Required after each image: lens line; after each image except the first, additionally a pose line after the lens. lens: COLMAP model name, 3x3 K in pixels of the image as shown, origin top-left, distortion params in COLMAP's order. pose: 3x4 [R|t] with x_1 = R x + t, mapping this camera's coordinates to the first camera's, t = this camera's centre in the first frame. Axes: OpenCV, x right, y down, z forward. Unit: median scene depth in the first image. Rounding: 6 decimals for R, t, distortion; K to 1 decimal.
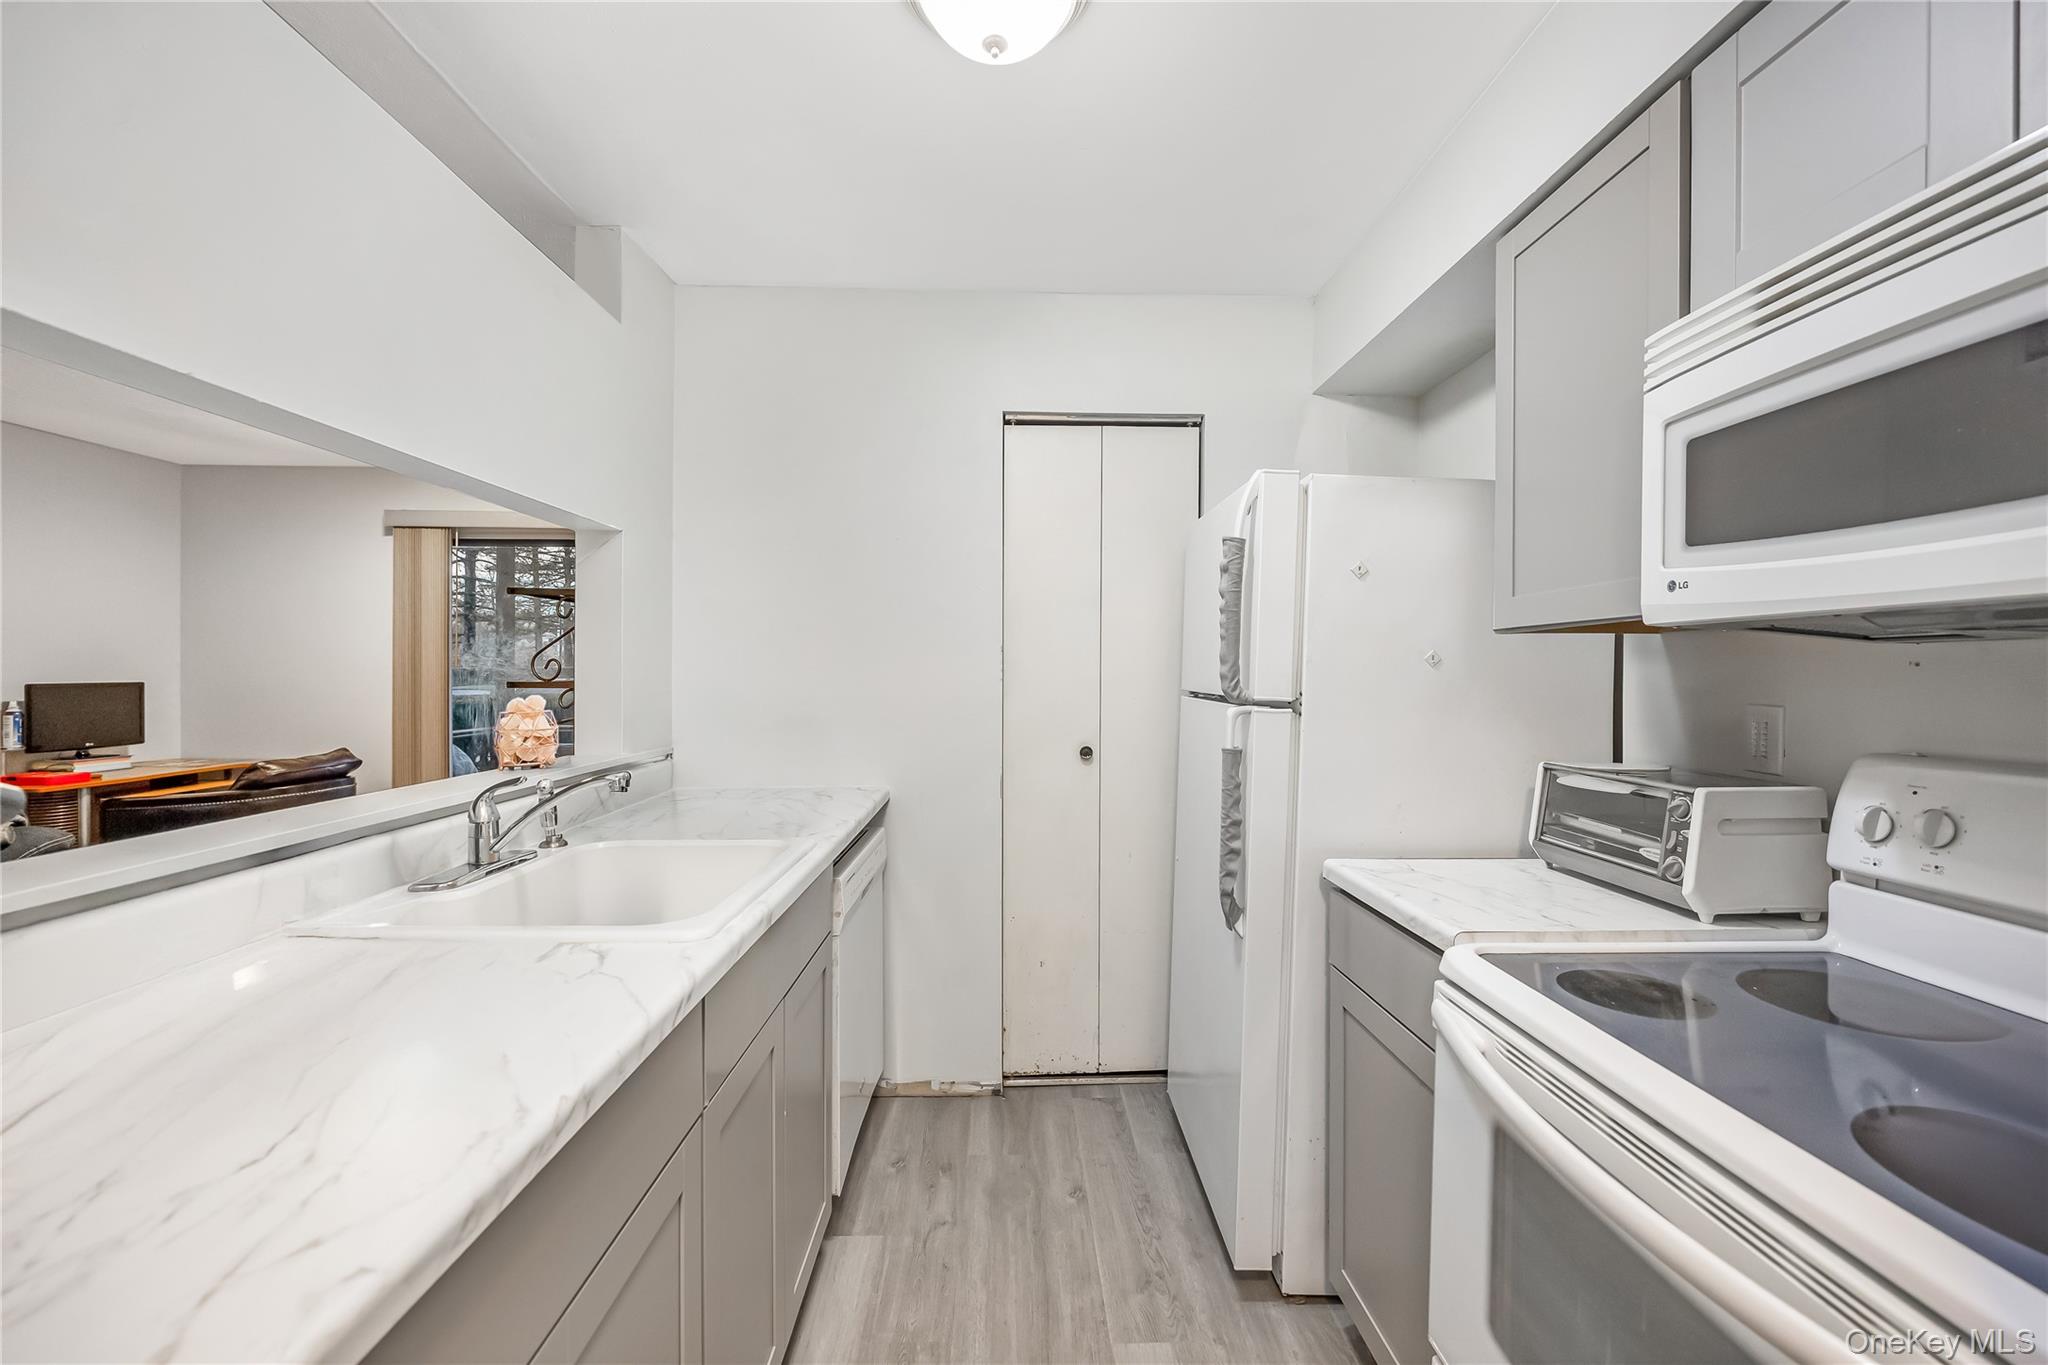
lens RADIAL K [[834.5, 0, 1042.0], [0, 834.5, 681.7], [0, 0, 1]] dist [0.000965, 0.000301]
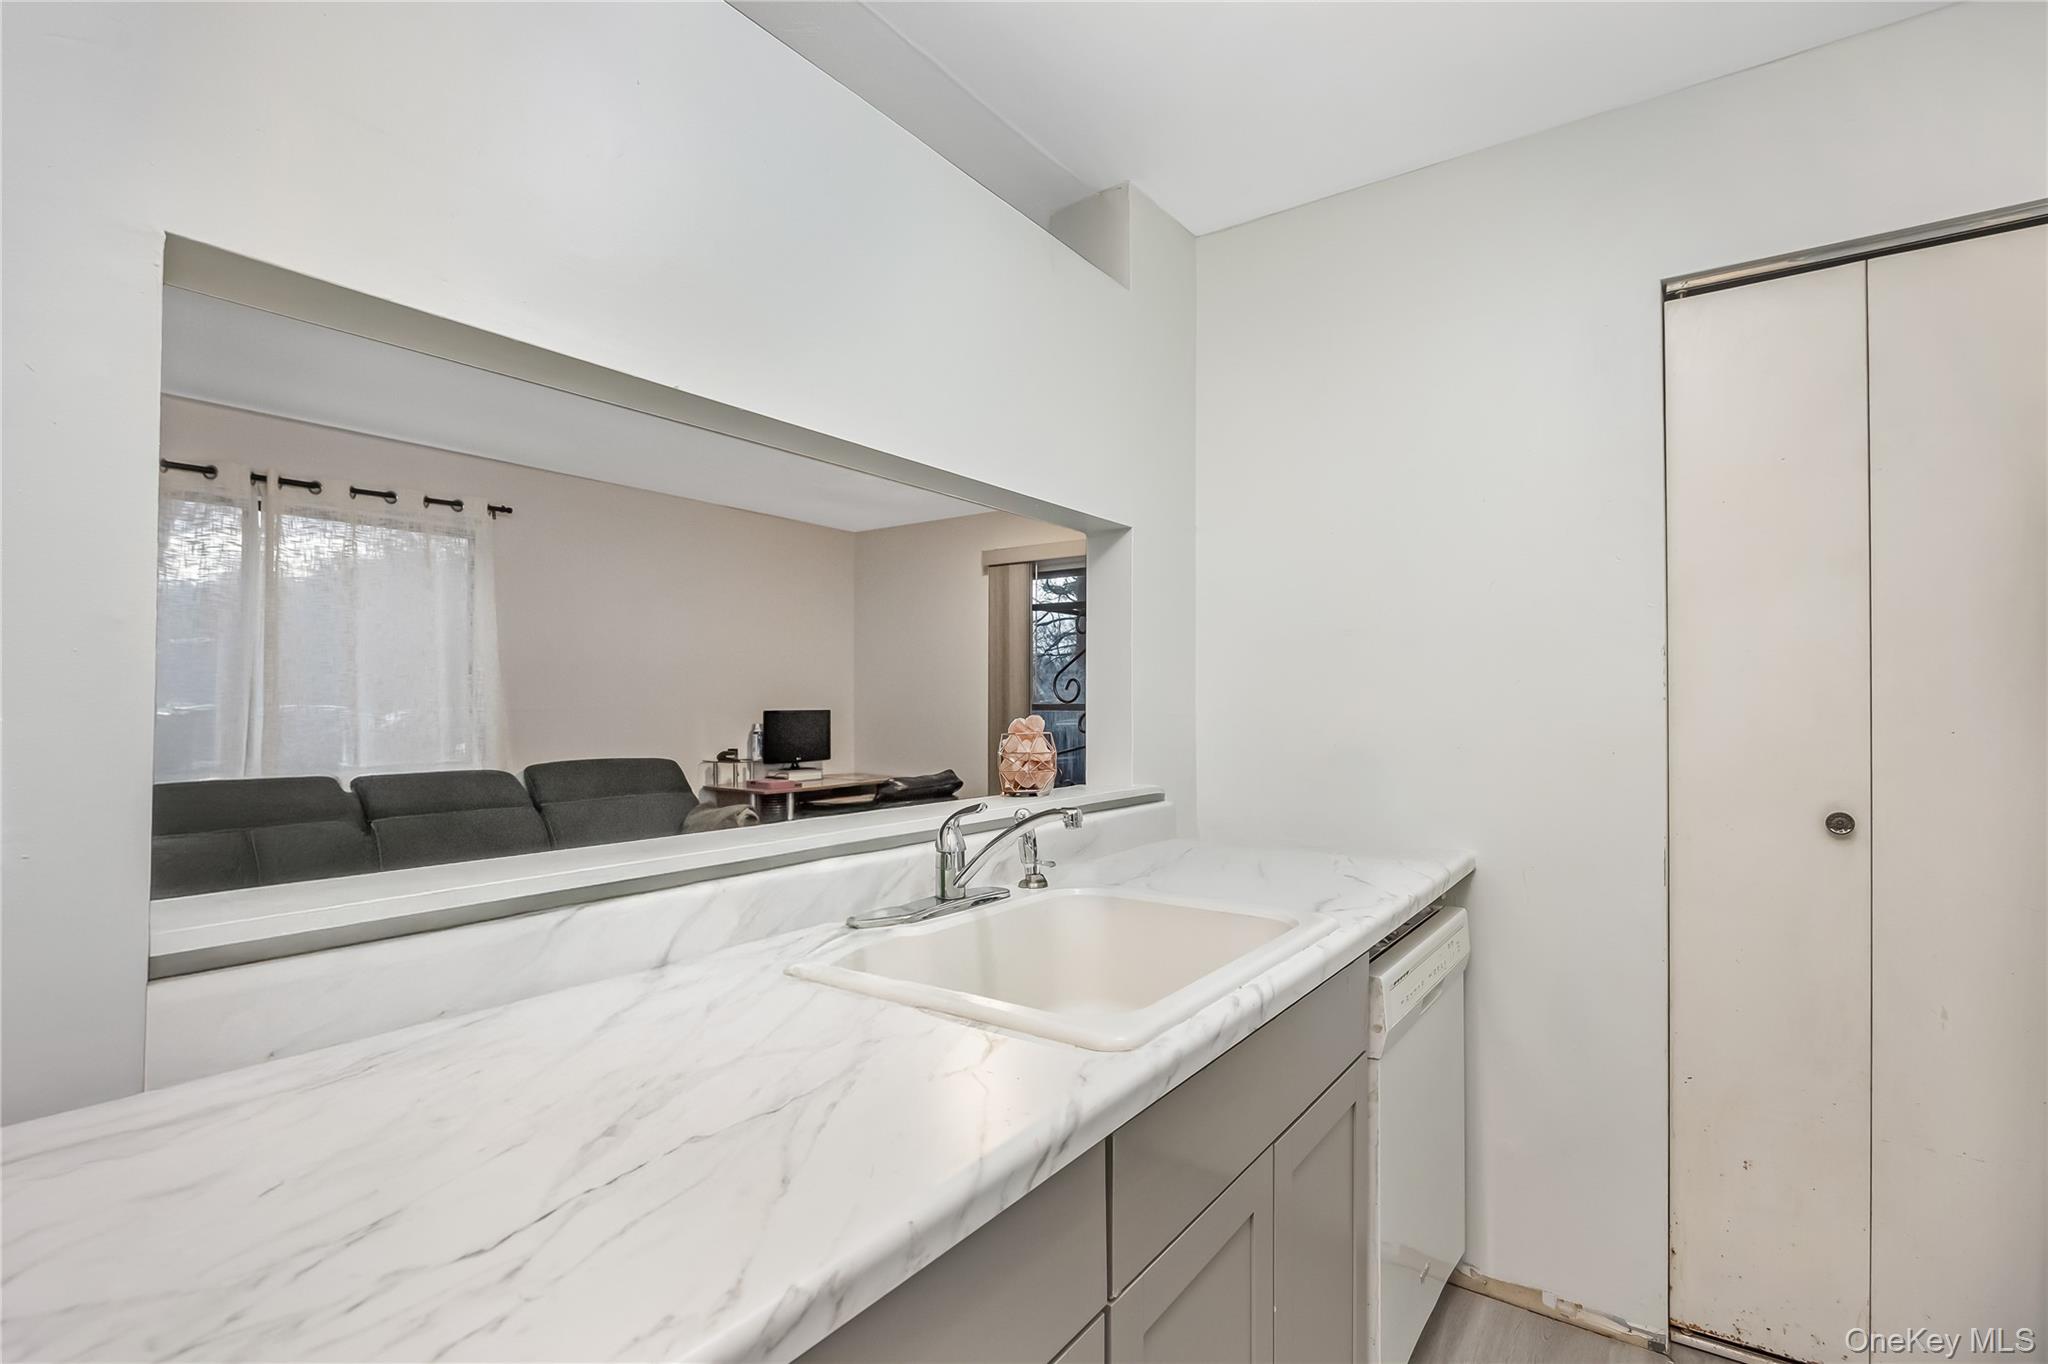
lens RADIAL K [[944.0, 0, 1012.5], [0, 944.0, 696.9], [0, 0, 1]] dist [-0.016628, 0.000769]
pose [[0.782710, -0.008853, -0.622324, 0.007456], [-0.003612, 0.999817, -0.018765, 0.013018], [0.622377, 0.016935, 0.782535, 0.152608]]
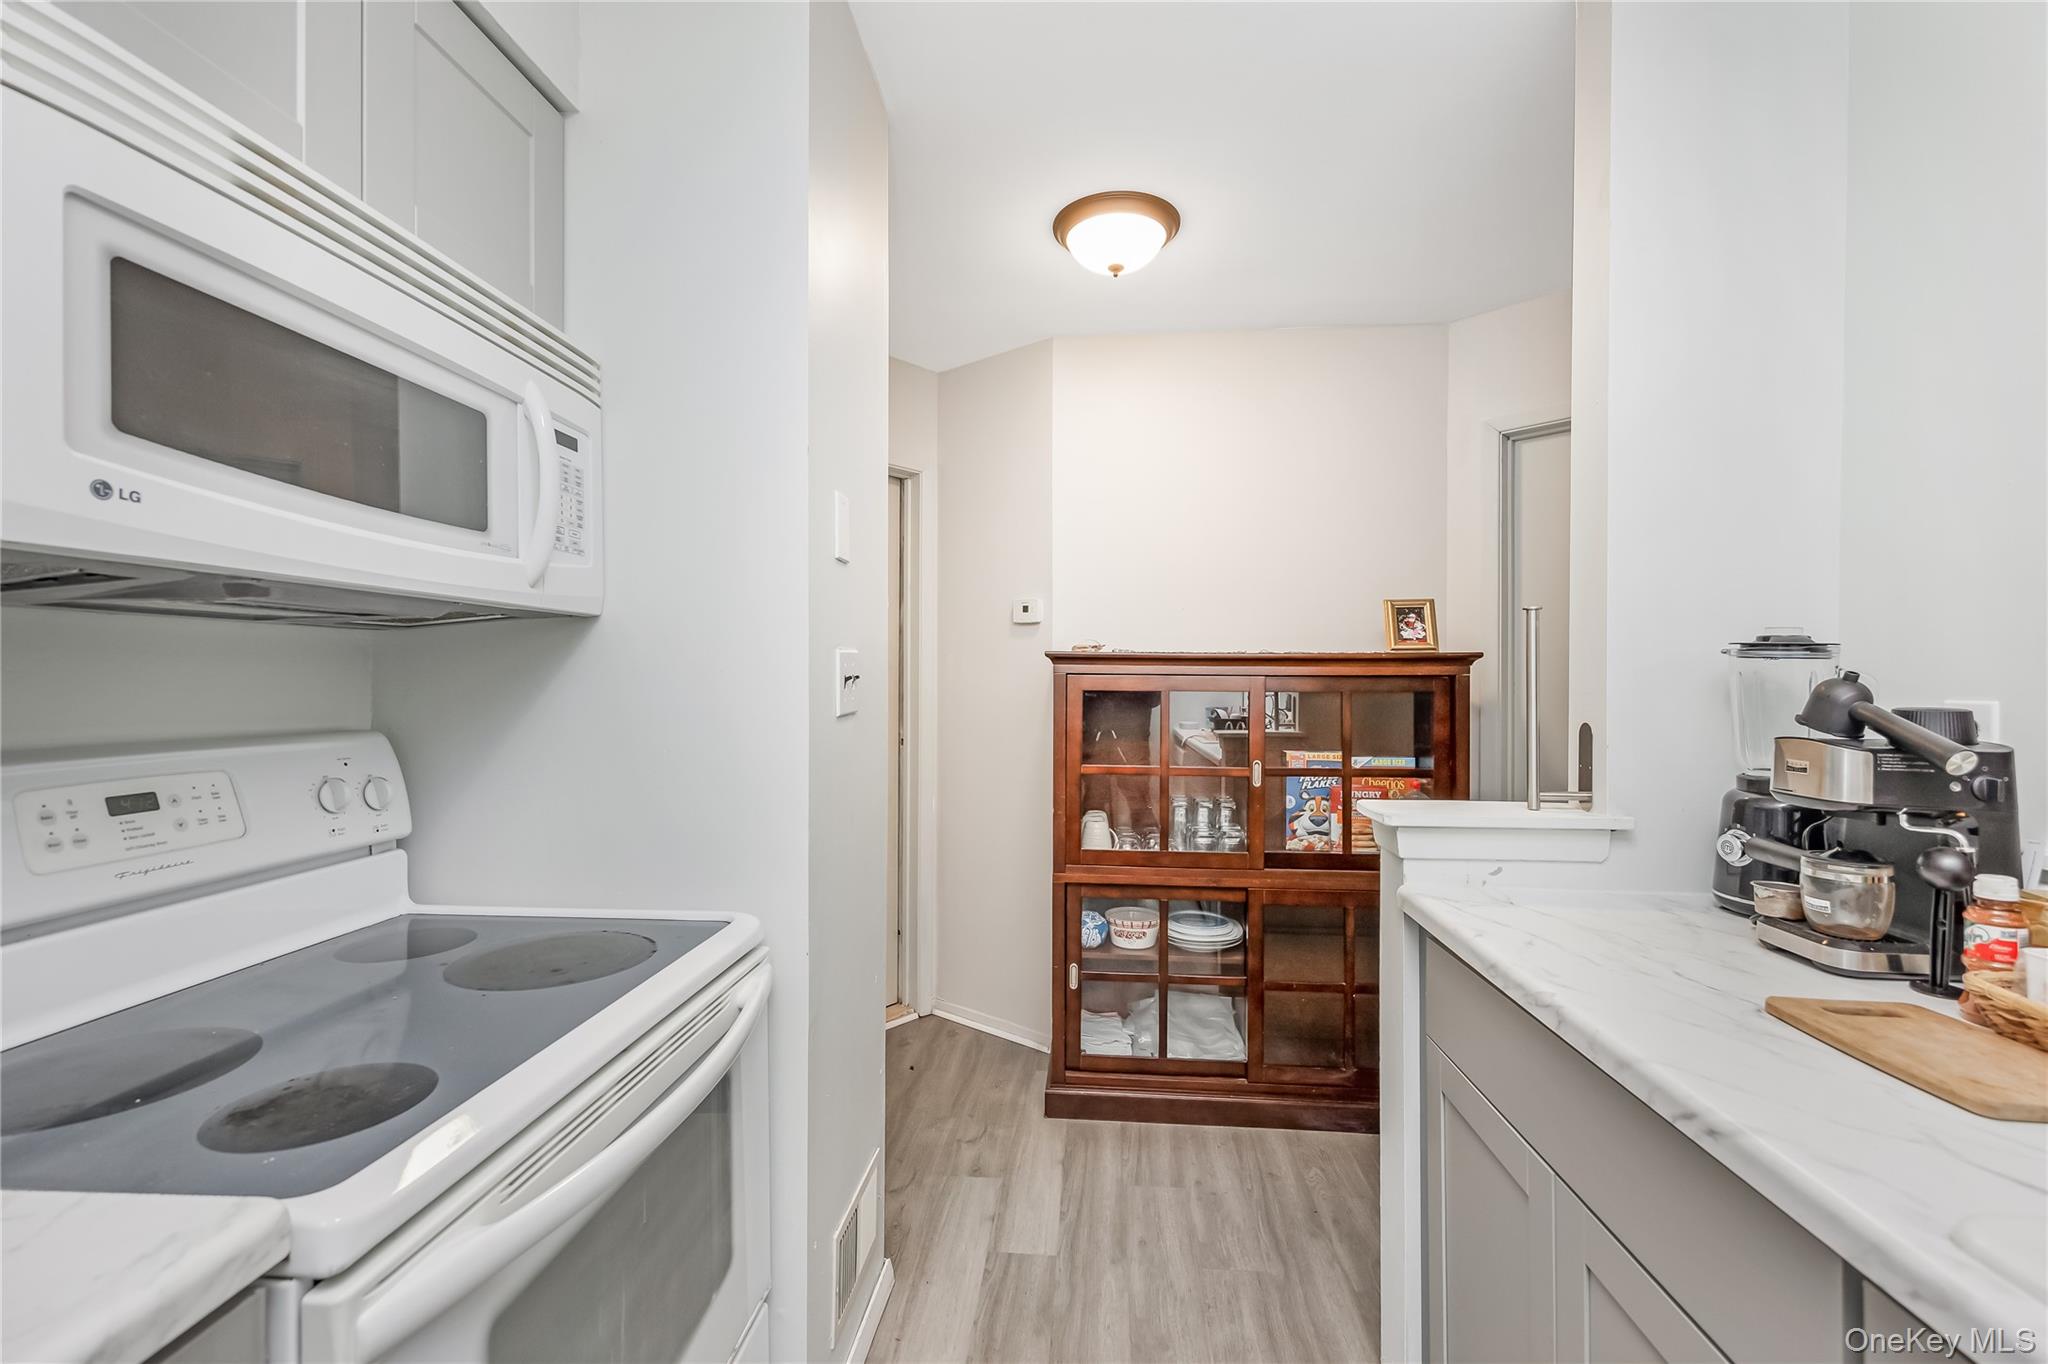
lens RADIAL K [[834.5, 0, 1042.0], [0, 834.5, 681.2], [0, 0, 1]] dist [0.000965, 0.000301]
pose [[-0.993026, -0.005212, 0.117777, 0.014675], [-0.004683, 0.999978, 0.004763, 0.005545], [-0.117799, 0.004179, -0.993029, 0.628600]]
